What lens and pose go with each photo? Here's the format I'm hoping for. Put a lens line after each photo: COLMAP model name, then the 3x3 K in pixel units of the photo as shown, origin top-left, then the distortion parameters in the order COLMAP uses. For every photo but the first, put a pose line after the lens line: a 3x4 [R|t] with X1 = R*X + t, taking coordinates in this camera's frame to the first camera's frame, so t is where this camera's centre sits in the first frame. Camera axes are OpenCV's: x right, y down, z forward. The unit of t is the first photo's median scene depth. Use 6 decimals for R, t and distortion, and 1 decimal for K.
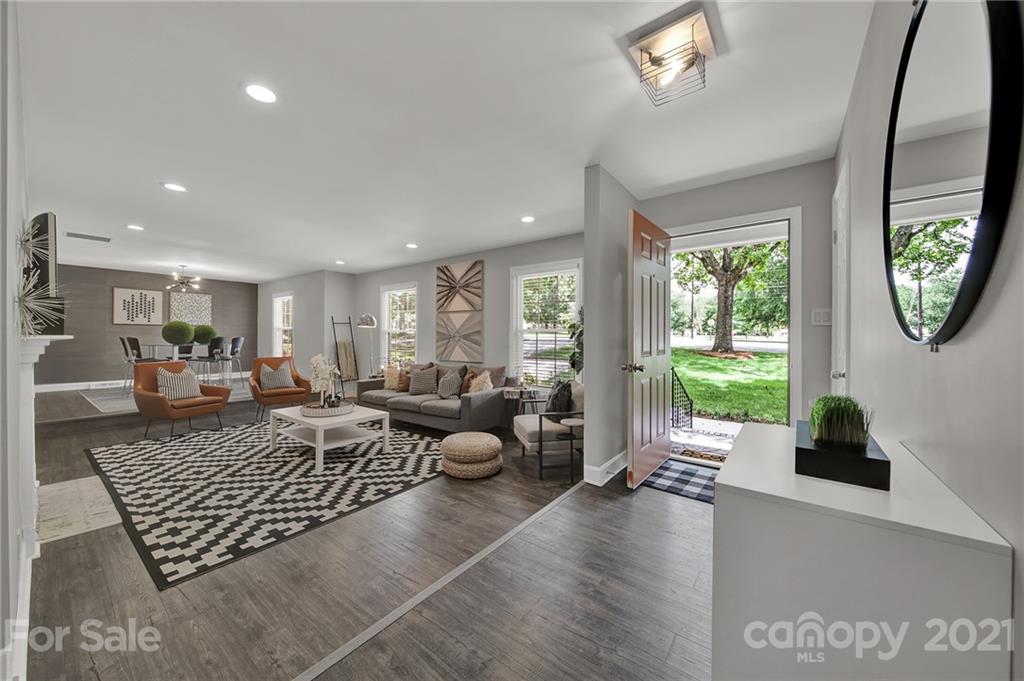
lens RADIAL K [[366.7, 0, 513.8], [0, 366.7, 334.9], [0, 0, 1]] dist [-0.000843, -0.000068]
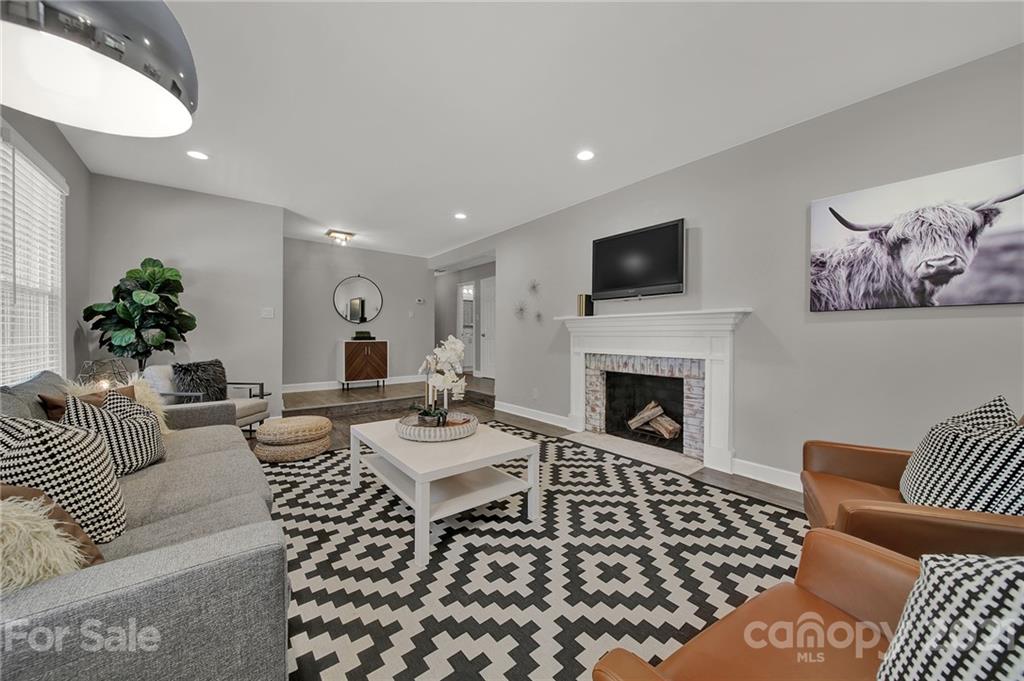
lens RADIAL K [[366.7, 0, 513.8], [0, 366.7, 334.9], [0, 0, 1]] dist [-0.000843, -0.000068]
pose [[-0.970917, -0.005296, 0.239357, -0.610719], [-0.005429, 0.999985, 0.000107, 0.041092], [-0.239355, -0.001195, -0.970932, 1.225500]]
